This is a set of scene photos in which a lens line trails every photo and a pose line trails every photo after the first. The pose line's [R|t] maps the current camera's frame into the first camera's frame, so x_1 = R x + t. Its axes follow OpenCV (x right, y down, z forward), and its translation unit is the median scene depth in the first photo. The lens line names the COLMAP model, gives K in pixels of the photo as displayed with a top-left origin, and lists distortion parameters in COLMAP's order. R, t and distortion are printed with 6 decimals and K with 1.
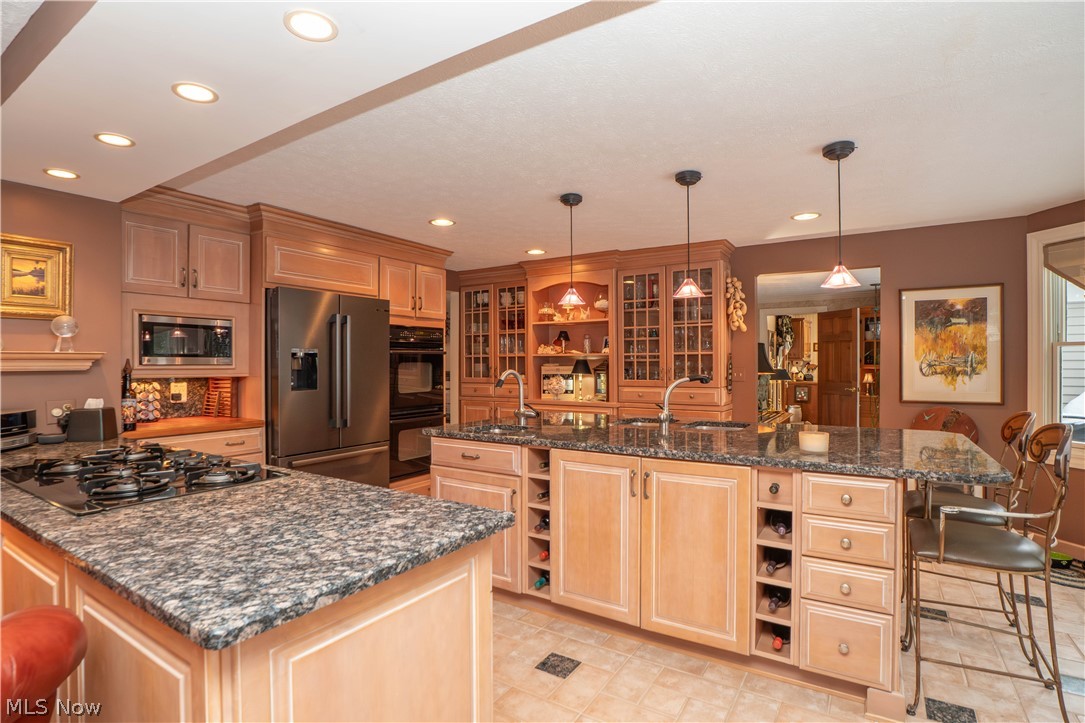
lens RADIAL K [[524.2, 0, 542.5], [0, 524.2, 361.5], [0, 0, 1]] dist [-0.025098, 0.000631]
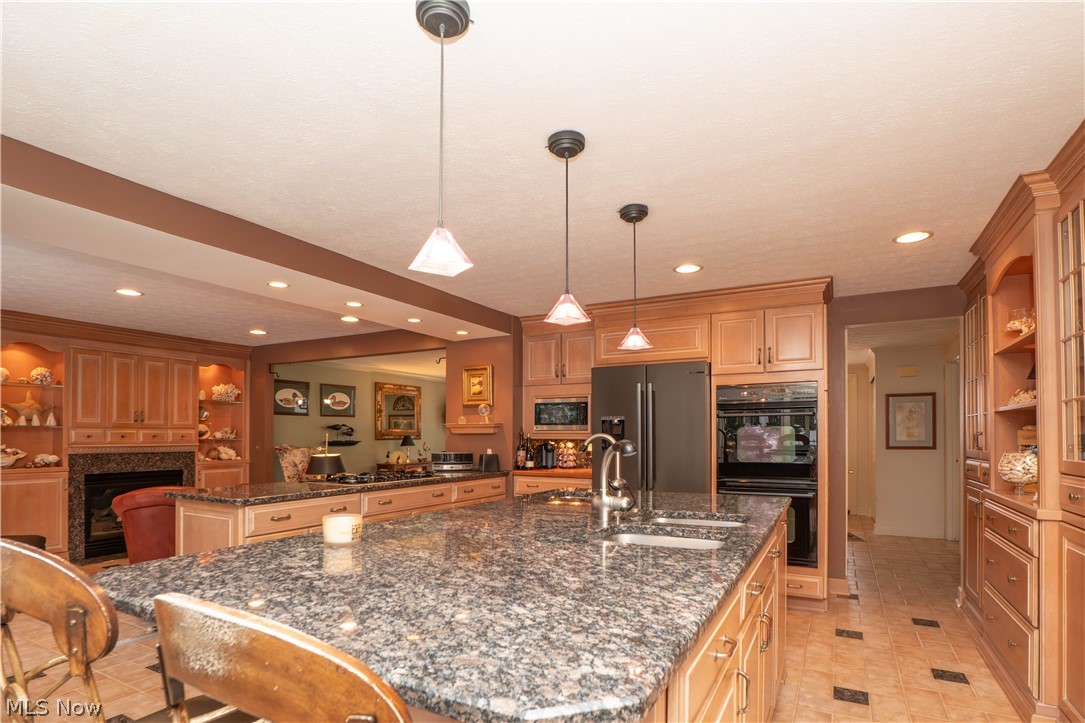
lens RADIAL K [[566.1, 0, 536.7], [0, 566.1, 429.3], [0, 0, 1]] dist [-0.023773, 0.001965]
pose [[0.062156, -0.010877, -0.998007, 1.162754], [0.000696, 0.999941, -0.010854, 0.026260], [0.998066, -0.000020, 0.062160, 1.074052]]
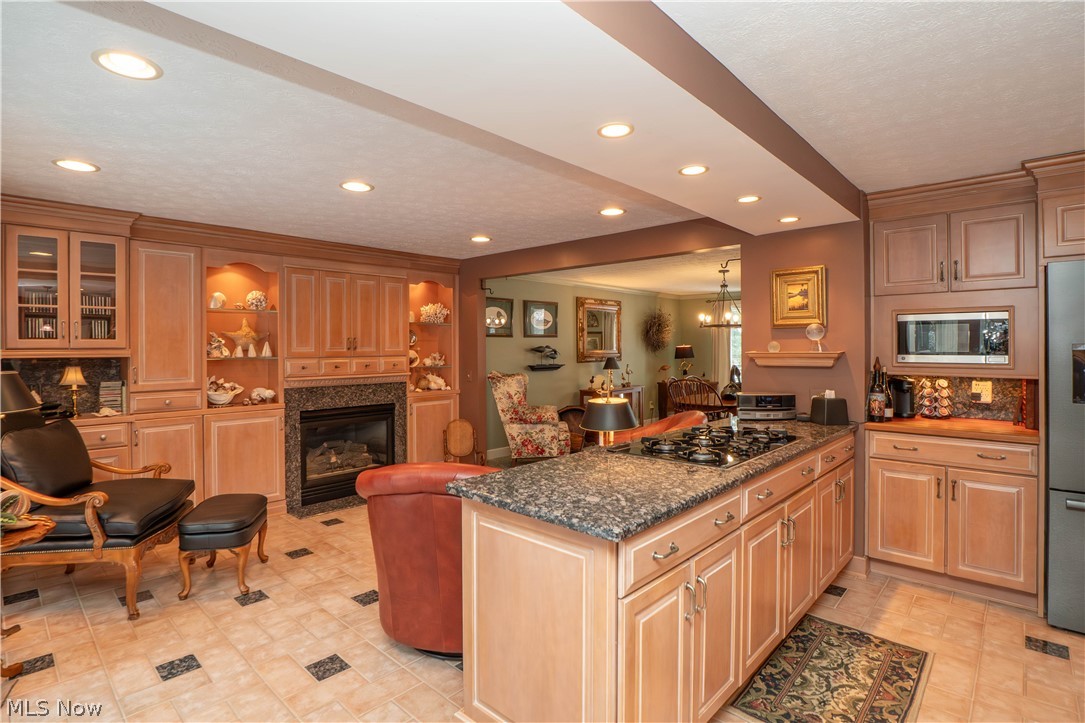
lens RADIAL K [[546.6, 0, 525.3], [0, 546.6, 349.6], [0, 0, 1]] dist [-0.032271, 0.000055]
pose [[-0.192177, 0.005445, -0.981345, 0.543165], [0.007681, 0.999962, 0.004045, -0.036196], [0.981330, -0.006761, -0.192212, 0.553908]]
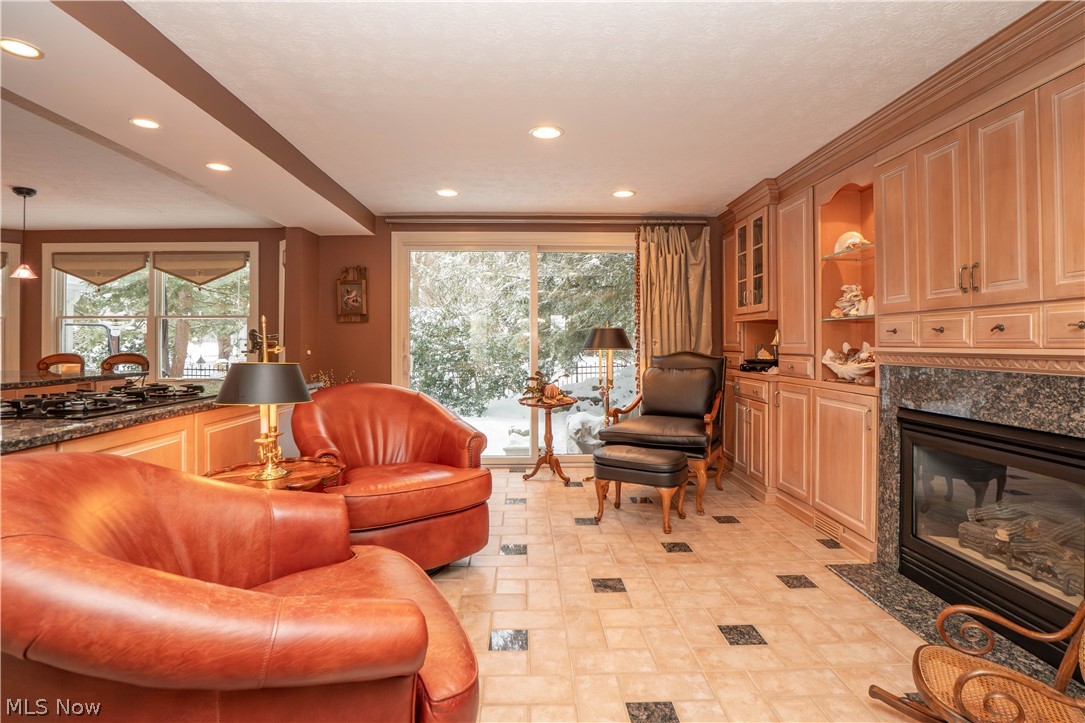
lens RADIAL K [[551.8, 0, 542.5], [0, 551.8, 361.5], [0, 0, 1]] dist [-0.036070, -0.000268]
pose [[-0.570606, -0.029497, 0.820694, -1.646259], [-0.006867, 0.999491, 0.031148, 0.059852], [-0.821195, 0.012138, -0.570518, 0.623542]]
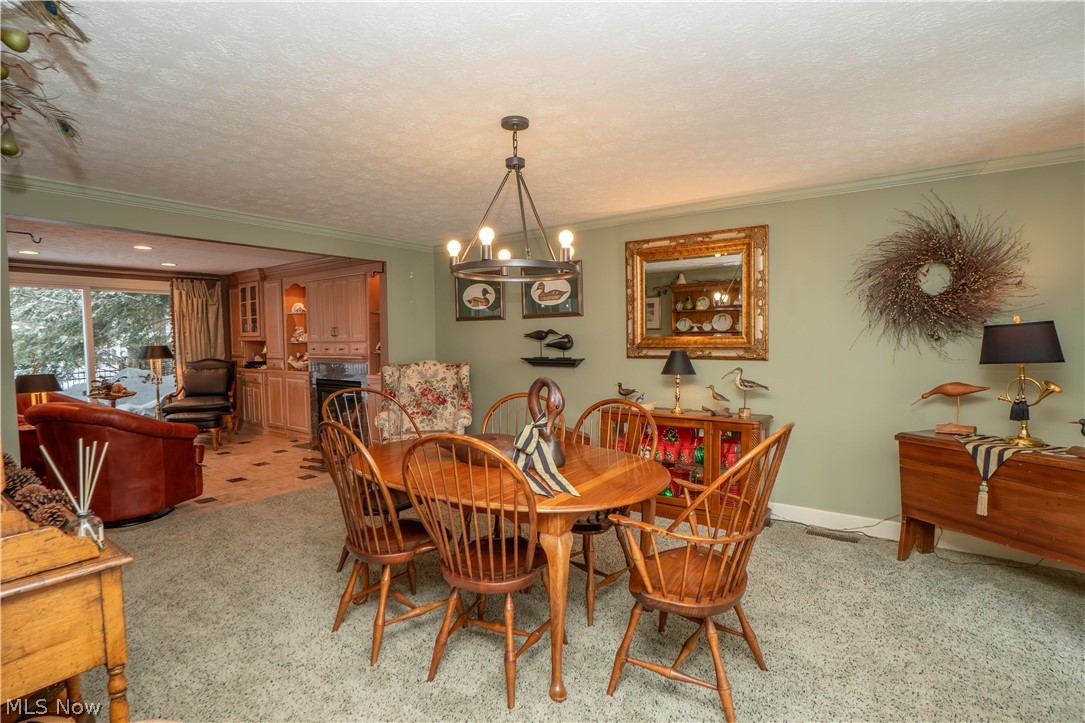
lens RADIAL K [[546.6, 0, 525.3], [0, 546.6, 349.6], [0, 0, 1]] dist [-0.032271, 0.000055]
pose [[-0.995403, 0.006936, 0.095523, -2.492373], [0.008535, 0.999830, 0.016348, -0.005380], [-0.095394, 0.017088, -0.995293, 2.085175]]
